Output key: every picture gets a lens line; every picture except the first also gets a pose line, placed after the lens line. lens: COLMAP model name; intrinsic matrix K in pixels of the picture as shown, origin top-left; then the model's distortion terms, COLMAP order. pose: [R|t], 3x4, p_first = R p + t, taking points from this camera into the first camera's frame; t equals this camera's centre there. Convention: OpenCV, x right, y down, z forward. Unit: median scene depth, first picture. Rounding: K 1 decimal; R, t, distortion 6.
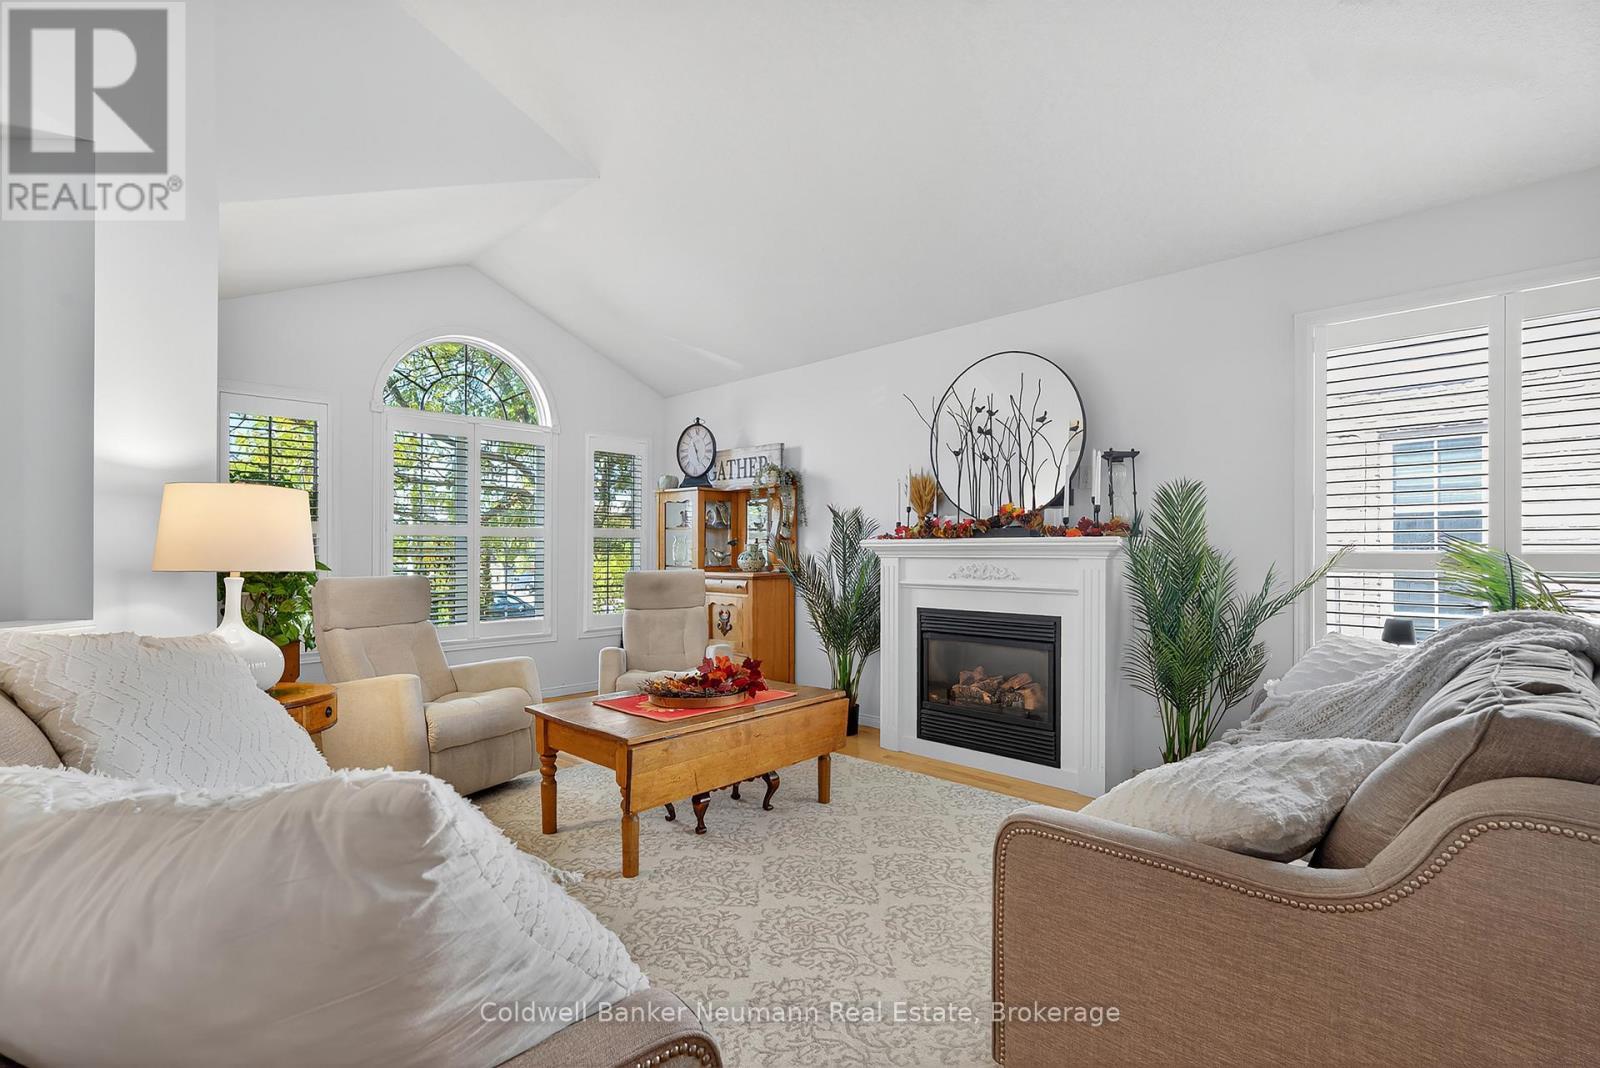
lens RADIAL K [[732.7, 0, 795.0], [0, 732.7, 551.7], [0, 0, 1]] dist [-0.000156, 0.000071]
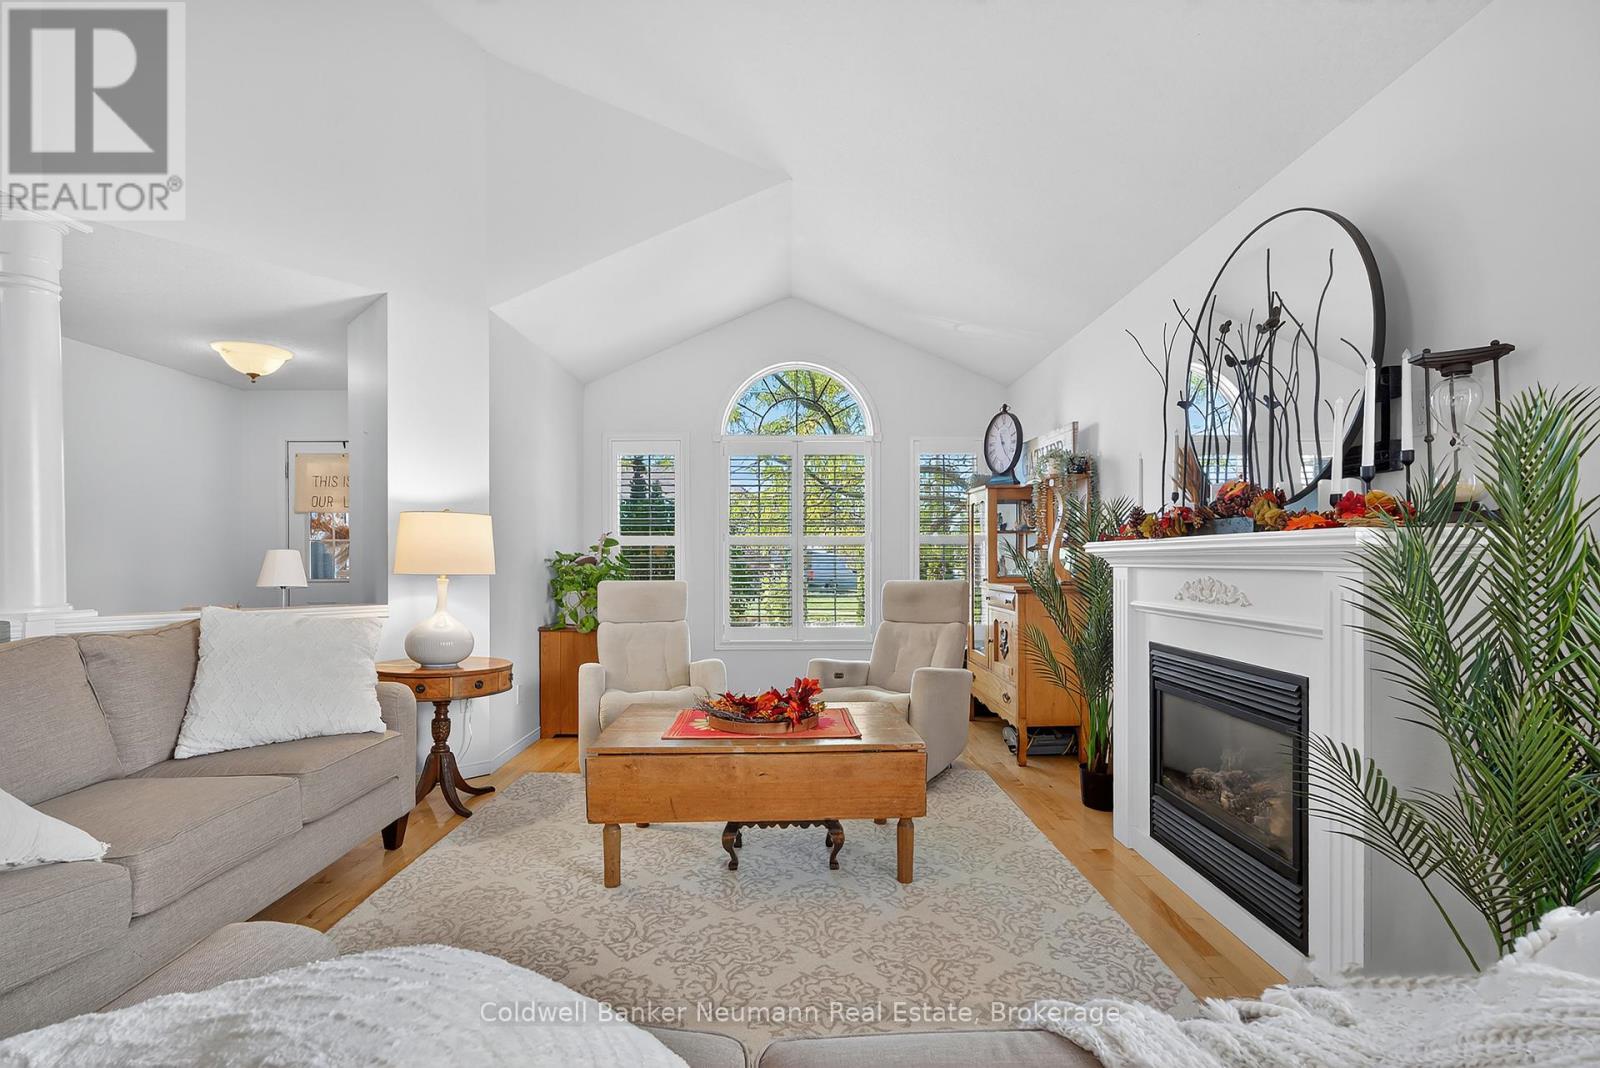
lens RADIAL K [[731.1, 0, 802.7], [0, 731.1, 561.7], [0, 0, 1]] dist [-0.000618, -0.000106]
pose [[0.711067, -0.000643, -0.703124, 0.396659], [0.001687, 0.999998, 0.000792, 0.001511], [0.703122, -0.001749, 0.711067, 0.290566]]
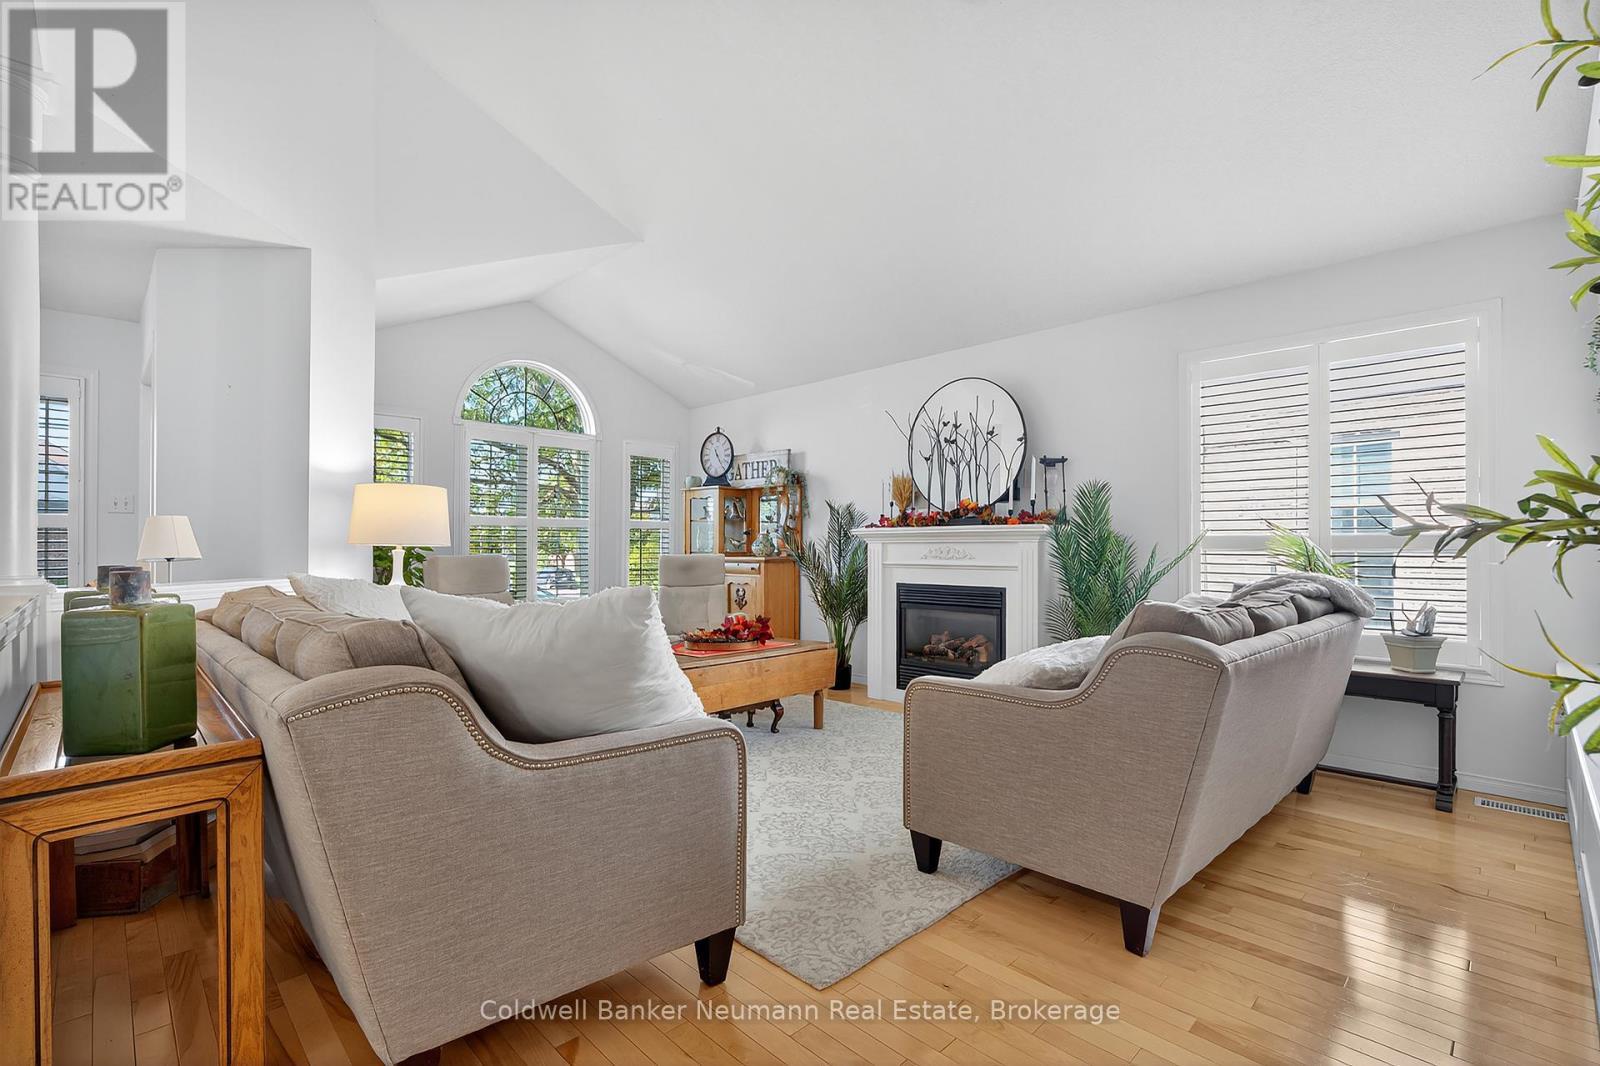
lens RADIAL K [[732.7, 0, 795.0], [0, 732.7, 550.7], [0, 0, 1]] dist [-0.000156, 0.000071]
pose [[0.999832, 0.001929, -0.018231, 0.016806], [-0.001912, 0.999998, 0.000962, 0.019764], [0.018233, -0.000927, 0.999833, -0.233609]]
